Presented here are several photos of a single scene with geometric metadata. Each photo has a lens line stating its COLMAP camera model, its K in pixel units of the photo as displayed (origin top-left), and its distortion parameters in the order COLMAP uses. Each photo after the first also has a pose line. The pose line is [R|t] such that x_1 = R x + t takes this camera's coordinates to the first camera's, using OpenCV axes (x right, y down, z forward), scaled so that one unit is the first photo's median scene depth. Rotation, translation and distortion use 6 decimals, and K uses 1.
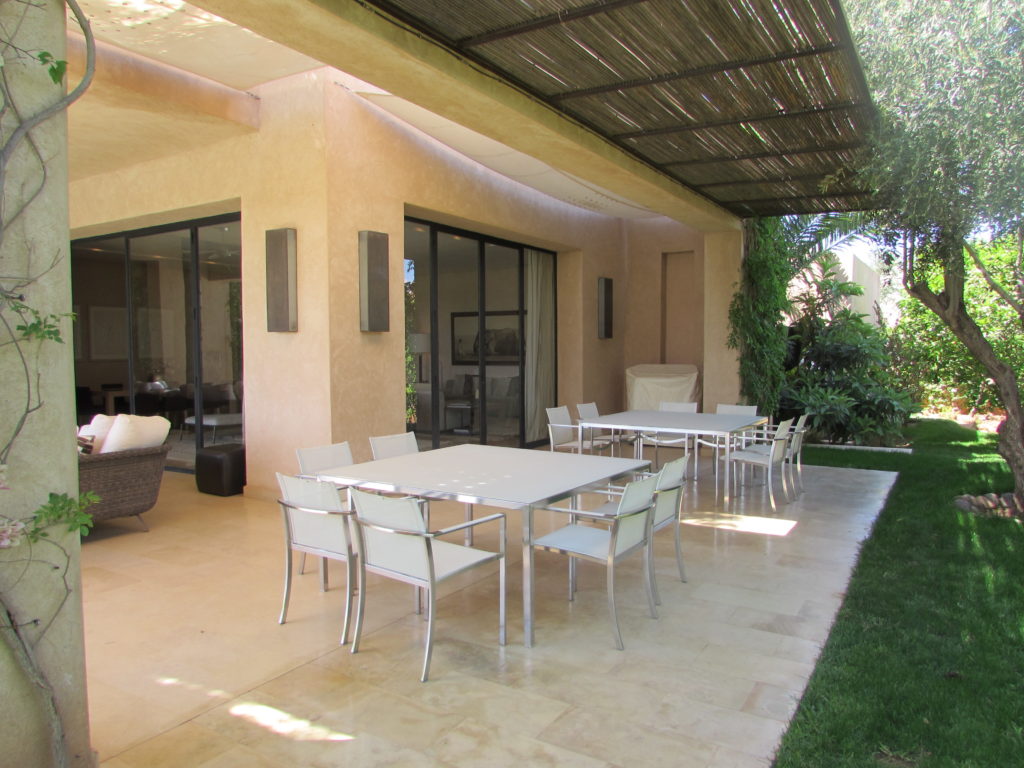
lens RADIAL K [[721.2, 0, 508.2], [0, 721.2, 382.4], [0, 0, 1]] dist [-0.038711, 0.019035]
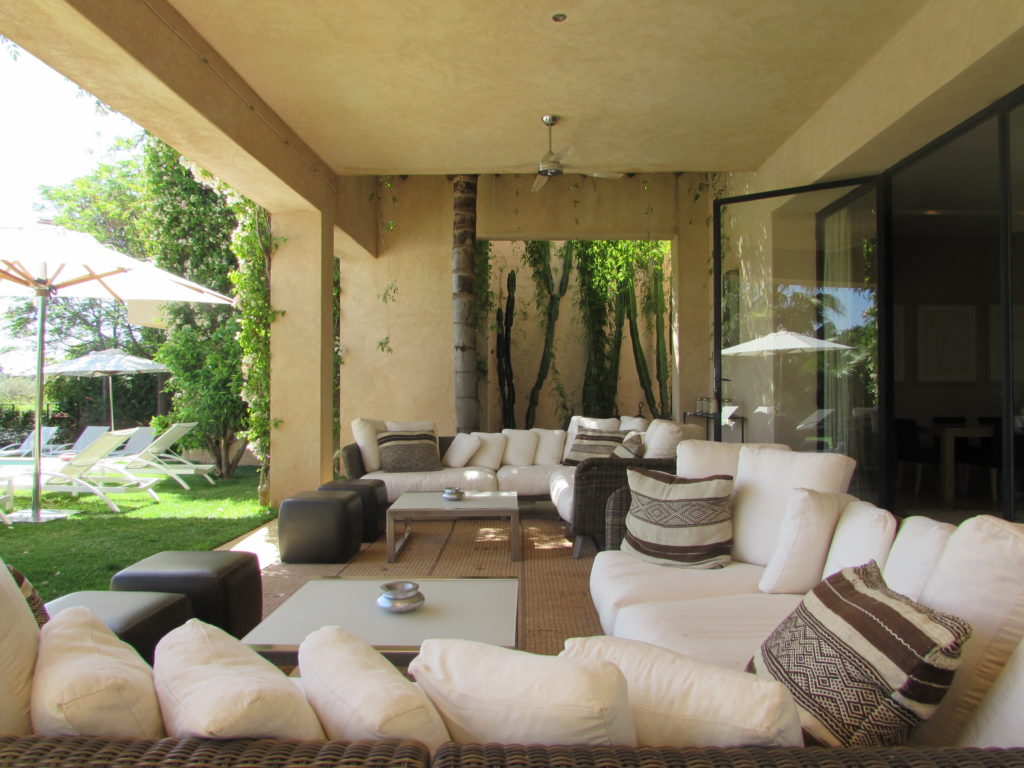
lens RADIAL K [[721.2, 0, 510.0], [0, 721.2, 380.5], [0, 0, 1]] dist [-0.038711, 0.019035]
pose [[0.504207, -0.004577, -0.863571, -0.336369], [-0.043553, 0.998579, -0.030722, 0.011417], [0.862484, 0.053102, 0.503291, 0.558518]]
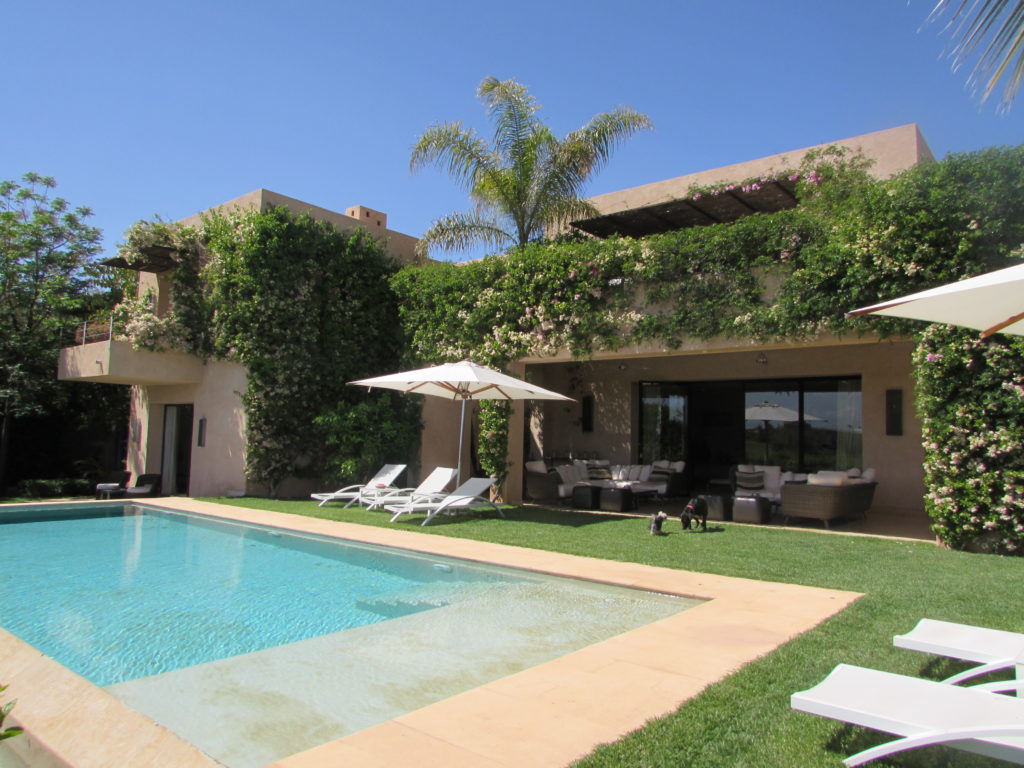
lens RADIAL K [[721.2, 0, 512.5], [0, 721.2, 385.2], [0, 0, 1]] dist [-0.038711, 0.019035]
pose [[0.990304, 0.020848, -0.137341, -1.039350], [-0.038119, 0.991506, -0.124351, 0.083922], [0.133581, 0.128381, 0.982687, -1.179601]]
